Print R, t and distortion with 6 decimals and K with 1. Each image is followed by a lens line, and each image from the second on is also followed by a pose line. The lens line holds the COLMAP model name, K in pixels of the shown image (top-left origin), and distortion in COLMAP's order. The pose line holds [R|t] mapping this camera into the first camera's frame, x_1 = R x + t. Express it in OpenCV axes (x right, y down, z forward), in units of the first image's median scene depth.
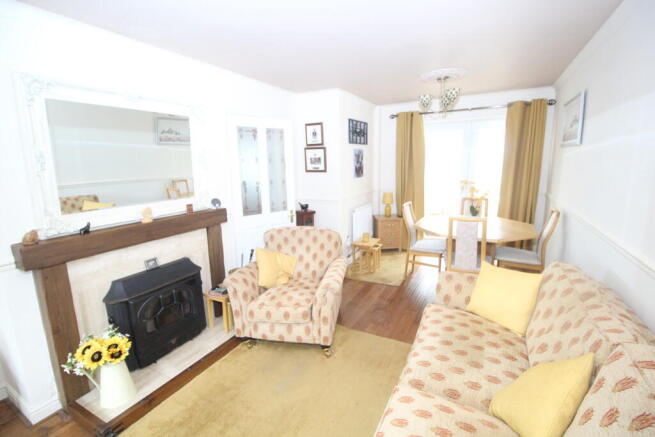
lens RADIAL K [[304.2, 0, 323.0], [0, 304.2, 218.9], [0, 0, 1]] dist [-0.004873, -0.001000]
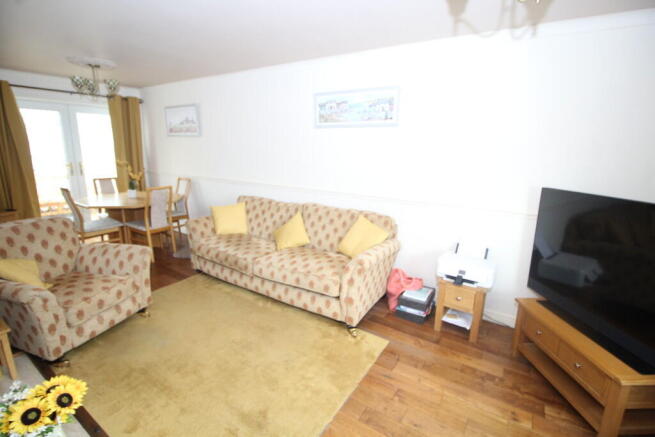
lens RADIAL K [[304.2, 0, 321.5], [0, 304.2, 216.8], [0, 0, 1]] dist [-0.004873, -0.001000]
pose [[0.104651, -0.194573, 0.975289, -0.679243], [0.158175, 0.971448, 0.176834, 0.000645], [-0.981850, 0.135760, 0.132439, 0.128117]]
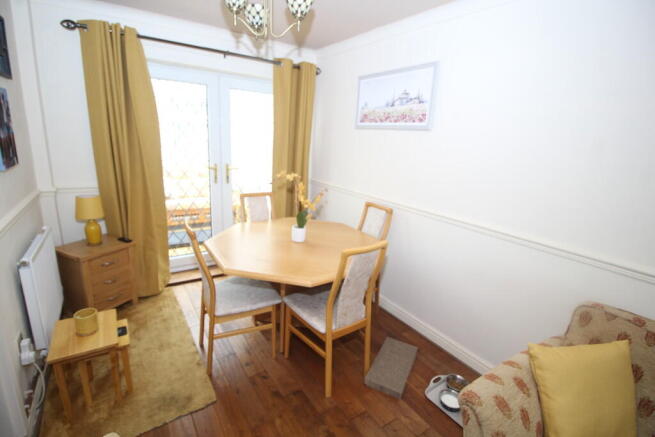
lens RADIAL K [[304.2, 0, 324.2], [0, 304.2, 212.5], [0, 0, 1]] dist [-0.004873, -0.001000]
pose [[0.467877, -0.168234, 0.867634, -0.038325], [0.100529, 0.985474, 0.136872, -0.134427], [-0.878057, 0.023183, 0.477993, 0.704315]]
